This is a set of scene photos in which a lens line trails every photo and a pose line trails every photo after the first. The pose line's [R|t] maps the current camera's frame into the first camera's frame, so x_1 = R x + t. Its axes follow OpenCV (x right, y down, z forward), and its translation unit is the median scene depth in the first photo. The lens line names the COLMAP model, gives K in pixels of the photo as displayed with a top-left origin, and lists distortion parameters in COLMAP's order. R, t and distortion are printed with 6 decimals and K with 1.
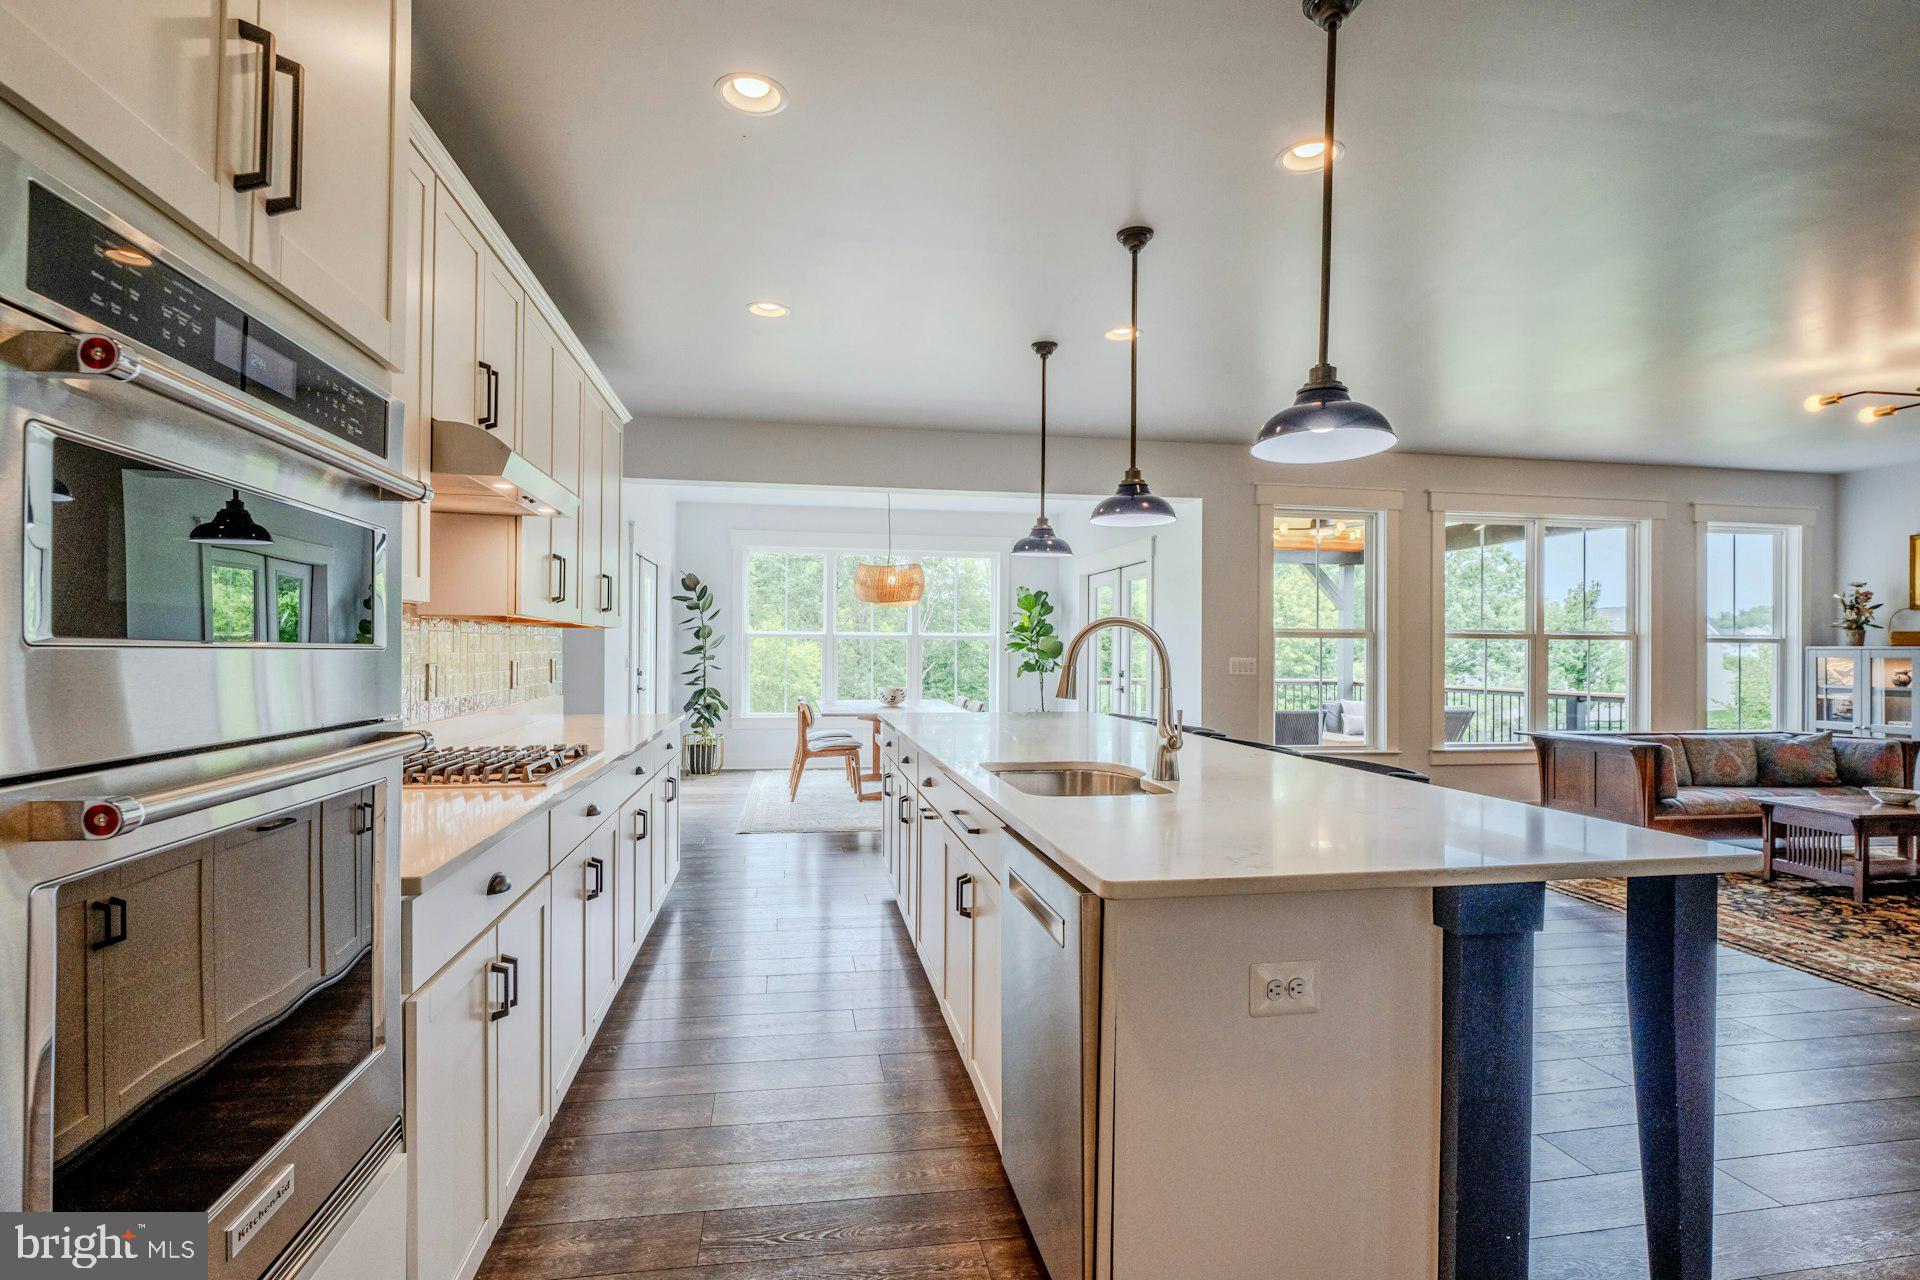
lens RADIAL K [[944.0, 0, 949.7], [0, 944.0, 647.5], [0, 0, 1]] dist [-0.003025, -0.001208]
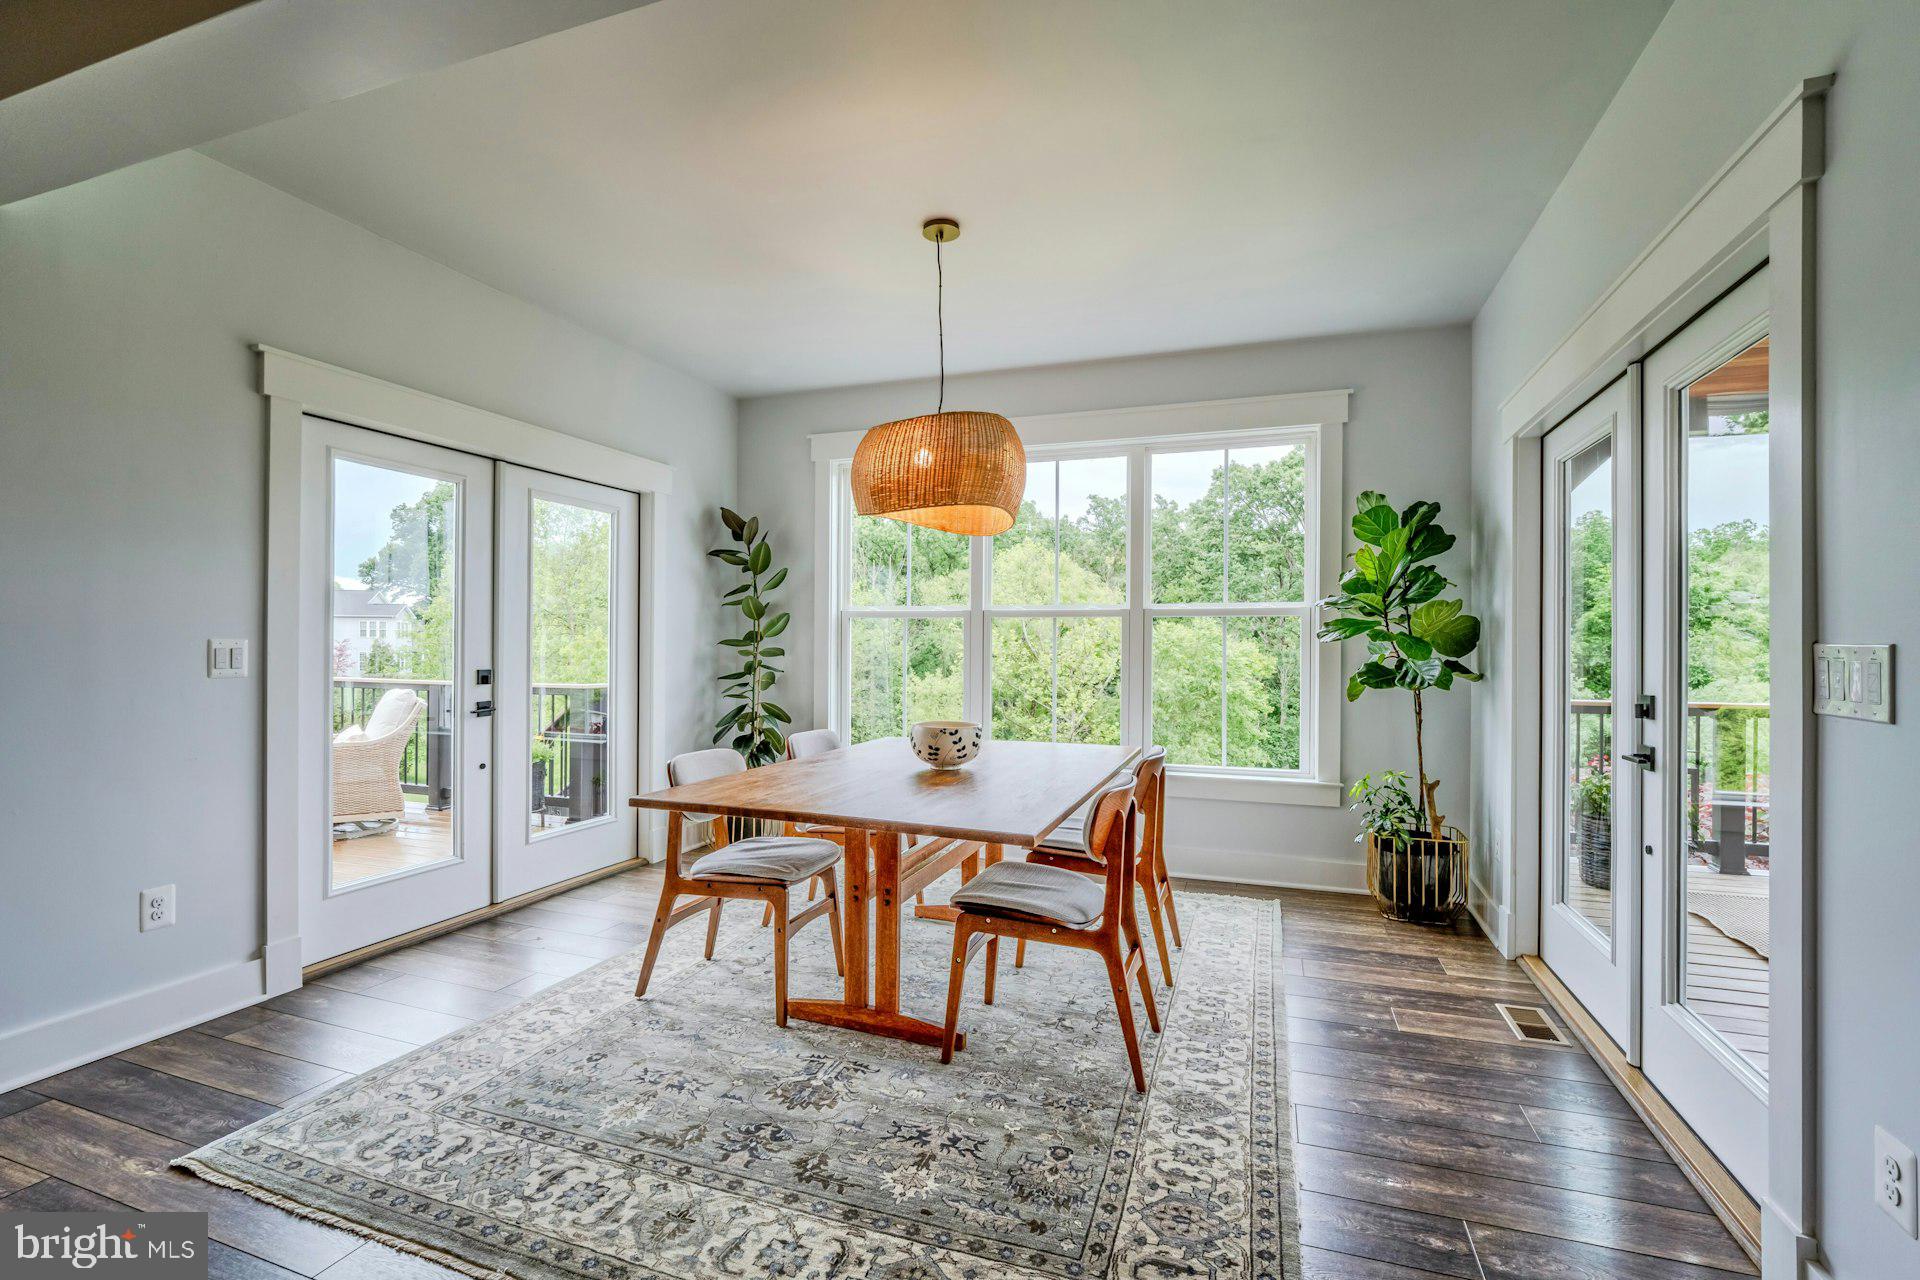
lens RADIAL K [[851.7, 0, 974.6], [0, 851.7, 644.3], [0, 0, 1]] dist [-0.003795, -0.000213]
pose [[0.876136, -0.003880, -0.482049, 0.293002], [0.001354, 0.999983, -0.005587, 0.022271], [0.482062, 0.004242, 0.876127, 1.546536]]
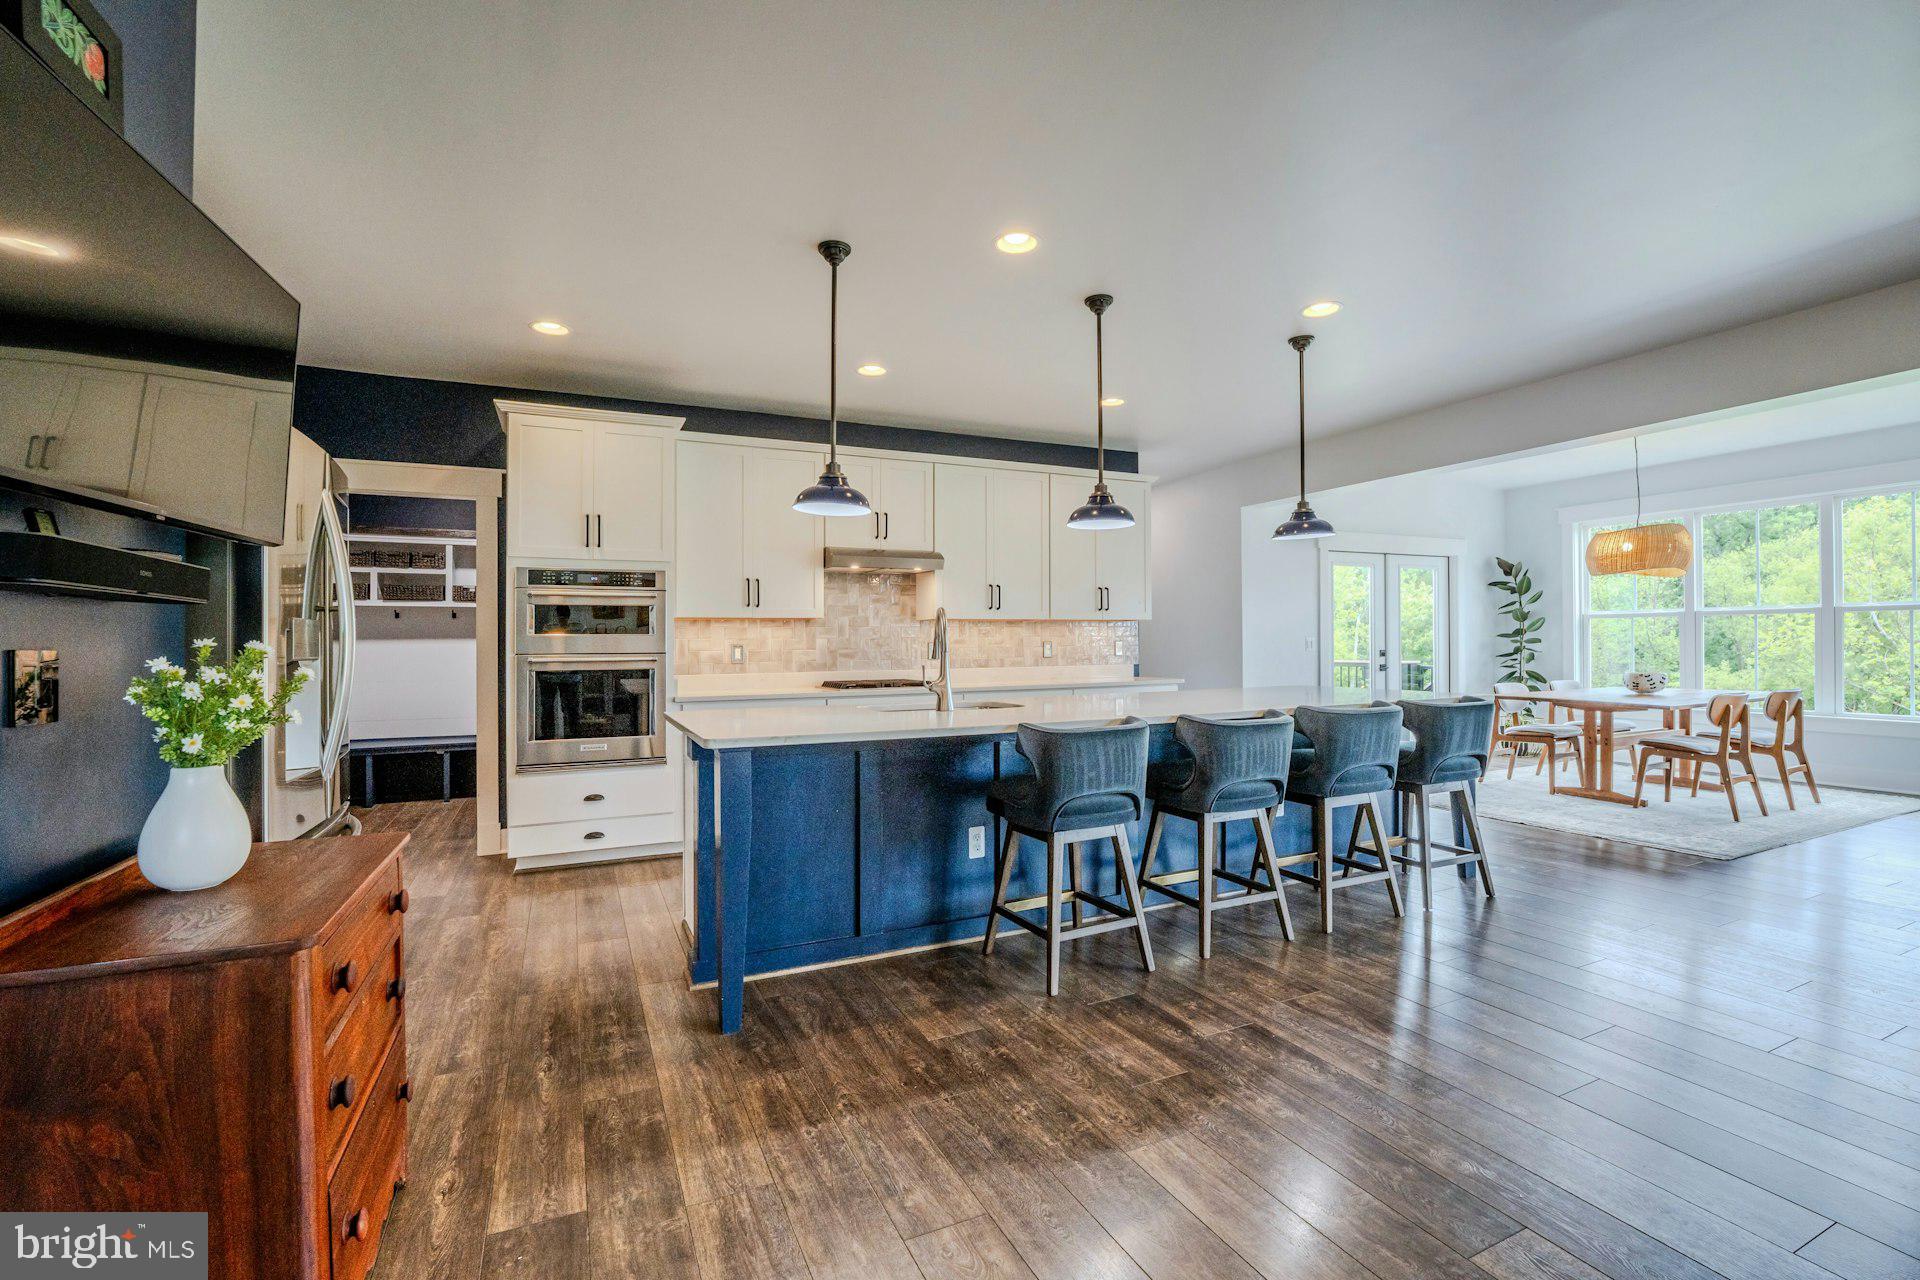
lens RADIAL K [[851.7, 0, 953.0], [0, 851.7, 644.6], [0, 0, 1]] dist [-0.003795, -0.000213]
pose [[0.266511, -0.008551, -0.963794, 1.158086], [0.012339, 0.999909, -0.005460, 0.030715], [0.963753, -0.010437, 0.266592, 0.450587]]
